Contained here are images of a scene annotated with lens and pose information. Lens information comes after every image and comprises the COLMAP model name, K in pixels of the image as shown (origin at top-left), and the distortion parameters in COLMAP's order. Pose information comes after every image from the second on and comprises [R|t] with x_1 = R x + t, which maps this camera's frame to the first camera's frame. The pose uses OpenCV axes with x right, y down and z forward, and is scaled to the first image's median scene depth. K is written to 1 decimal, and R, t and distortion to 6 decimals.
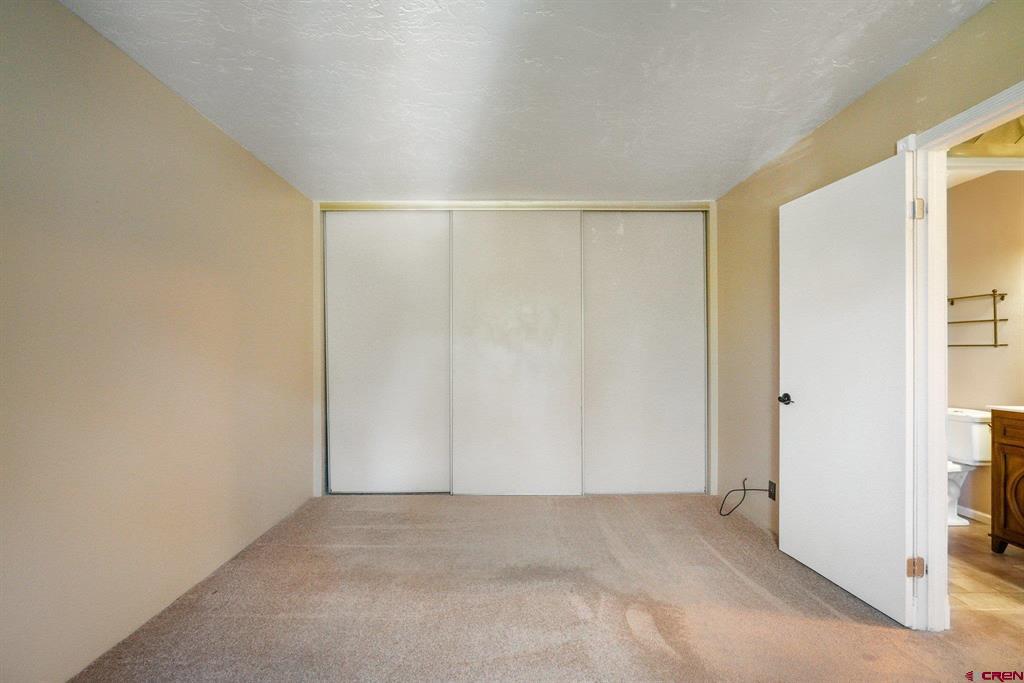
lens RADIAL K [[463.3, 0, 507.3], [0, 463.3, 356.1], [0, 0, 1]] dist [-0.000728, 0.000390]
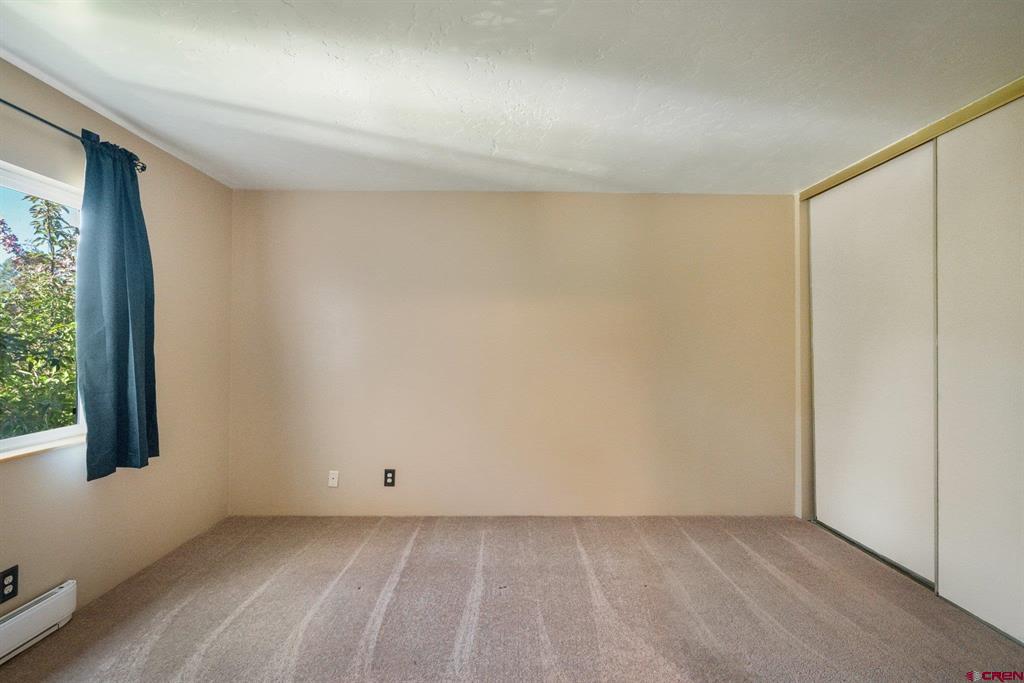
lens RADIAL K [[468.6, 0, 509.7], [0, 468.6, 330.0], [0, 0, 1]] dist [-0.000256, 0.000740]
pose [[0.011172, -0.029256, -0.999510, 0.683120], [-0.011910, 0.999497, -0.029389, -0.036095], [0.999867, 0.012232, 0.010818, 0.566280]]
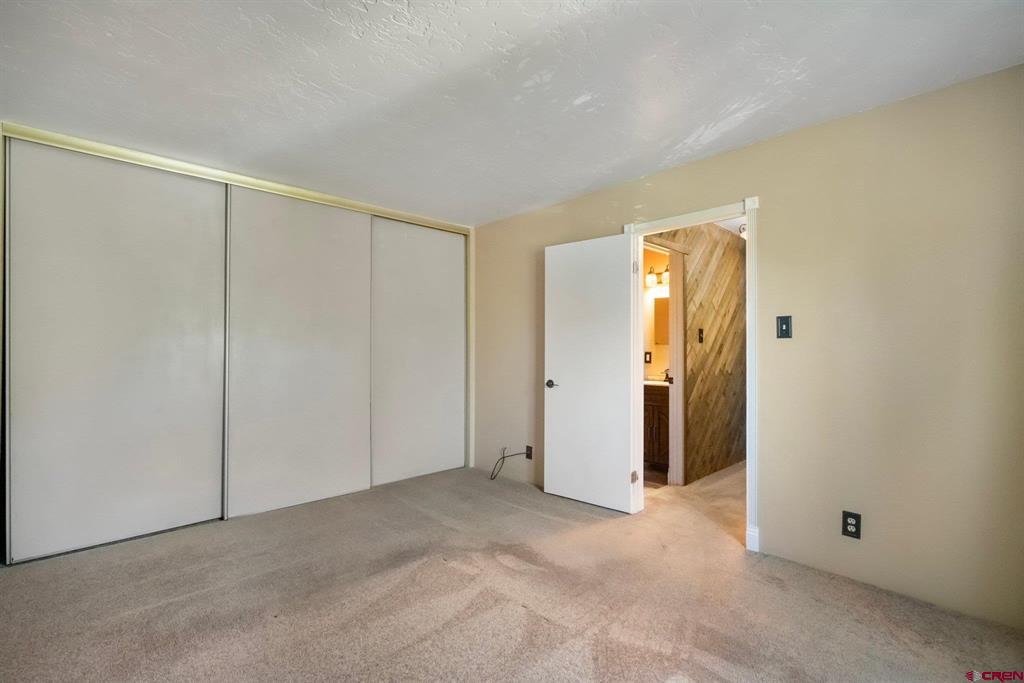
lens RADIAL K [[464.1, 0, 512.0], [0, 464.1, 349.0], [0, 0, 1]] dist [-0.001248, 0.000644]
pose [[0.726754, 0.005571, 0.686875, -0.432221], [0.002115, 0.999944, -0.010349, 0.000444], [-0.686894, 0.008974, 0.726702, 0.043810]]
